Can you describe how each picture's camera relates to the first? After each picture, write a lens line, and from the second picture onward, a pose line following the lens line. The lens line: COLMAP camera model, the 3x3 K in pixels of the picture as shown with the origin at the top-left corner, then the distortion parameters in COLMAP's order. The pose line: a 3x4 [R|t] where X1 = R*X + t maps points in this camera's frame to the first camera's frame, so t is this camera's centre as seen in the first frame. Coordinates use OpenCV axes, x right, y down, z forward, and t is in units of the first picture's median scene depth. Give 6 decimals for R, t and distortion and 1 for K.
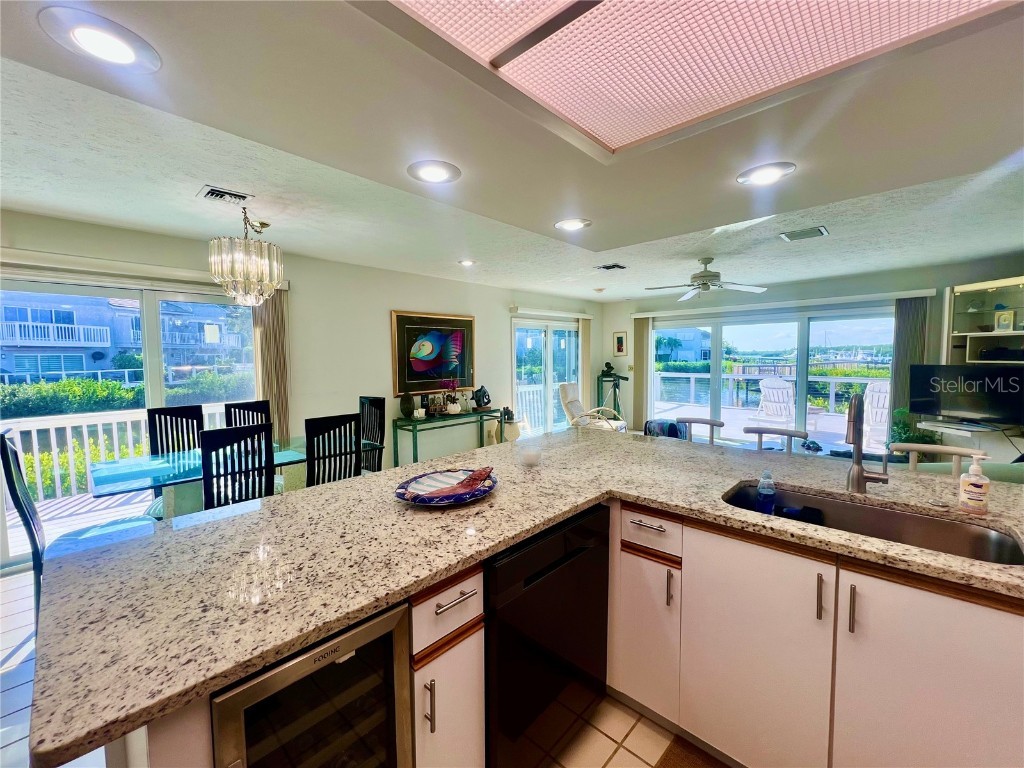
lens RADIAL K [[422.5, 0, 512.0], [0, 422.5, 384.0], [0, 0, 1]] dist [-0.001595, -0.000048]
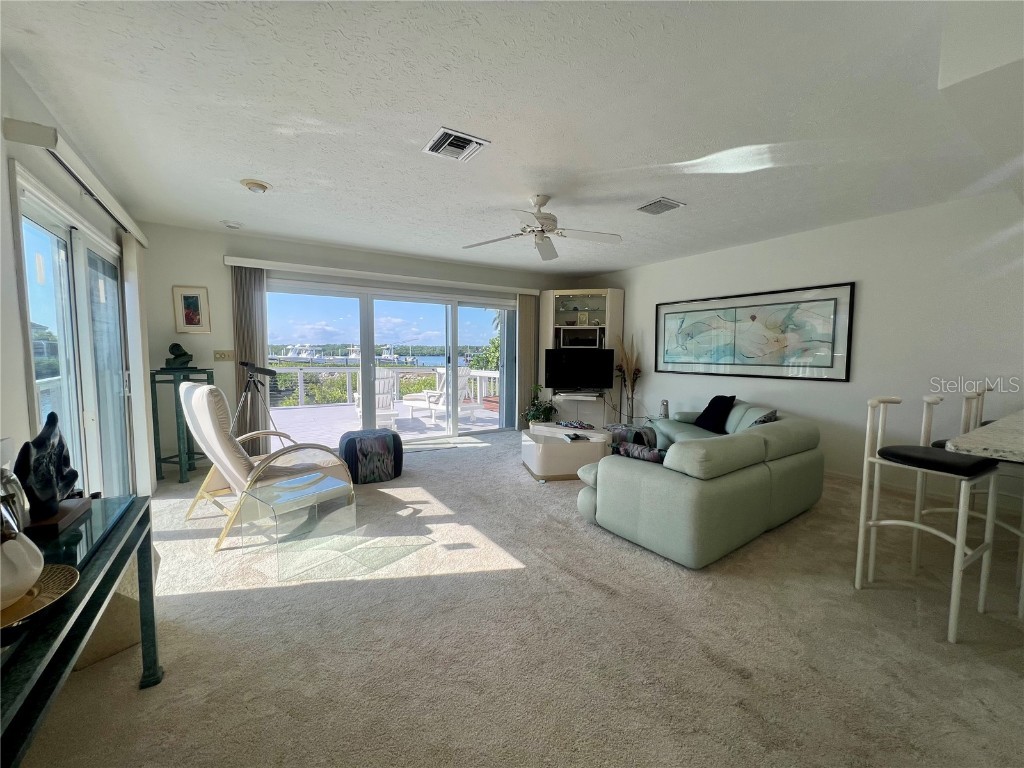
lens RADIAL K [[409.1, 0, 512.0], [0, 409.1, 384.0], [0, 0, 1]] dist [-0.001576, -0.000043]
pose [[0.237648, -0.062493, 0.969339, -0.248138], [0.056219, 0.997140, 0.050502, -0.009911], [-0.969723, 0.042494, 0.240482, 0.842567]]
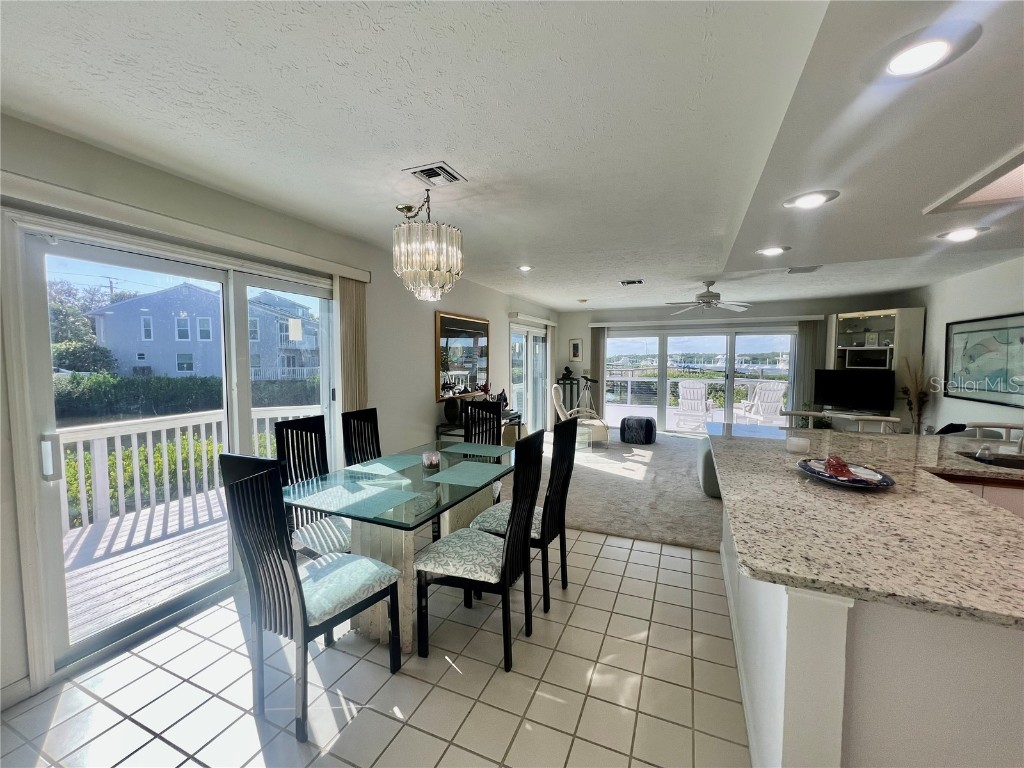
lens RADIAL K [[411.2, 0, 512.0], [0, 411.2, 384.0], [0, 0, 1]] dist [0.000163, 0.000252]
pose [[0.941208, -0.009140, 0.337704, -0.447993], [0.012061, 0.999906, -0.006552, -0.001665], [-0.337612, 0.010240, 0.941230, 0.078065]]
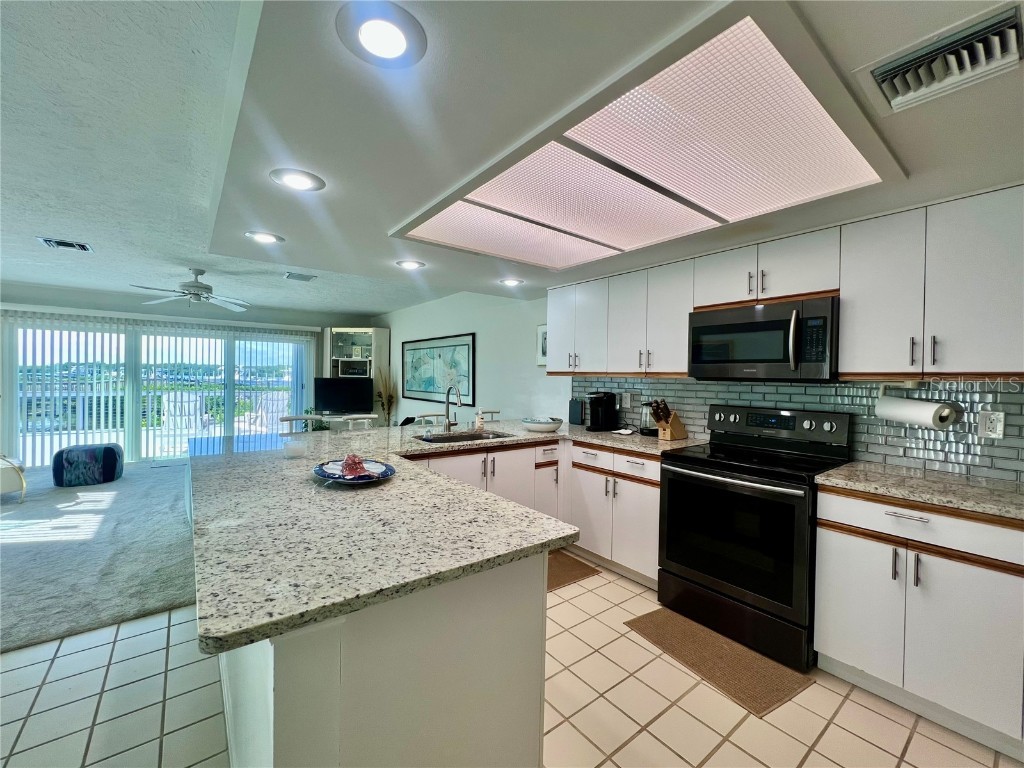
lens RADIAL K [[421.5, 0, 509.8], [0, 421.5, 380.7], [0, 0, 1]] dist [-0.000960, 0.000019]
pose [[0.161018, 0.002984, 0.986947, -0.386554], [0.047101, 0.998833, -0.010705, 0.012332], [-0.985827, 0.048210, 0.160689, 0.111610]]
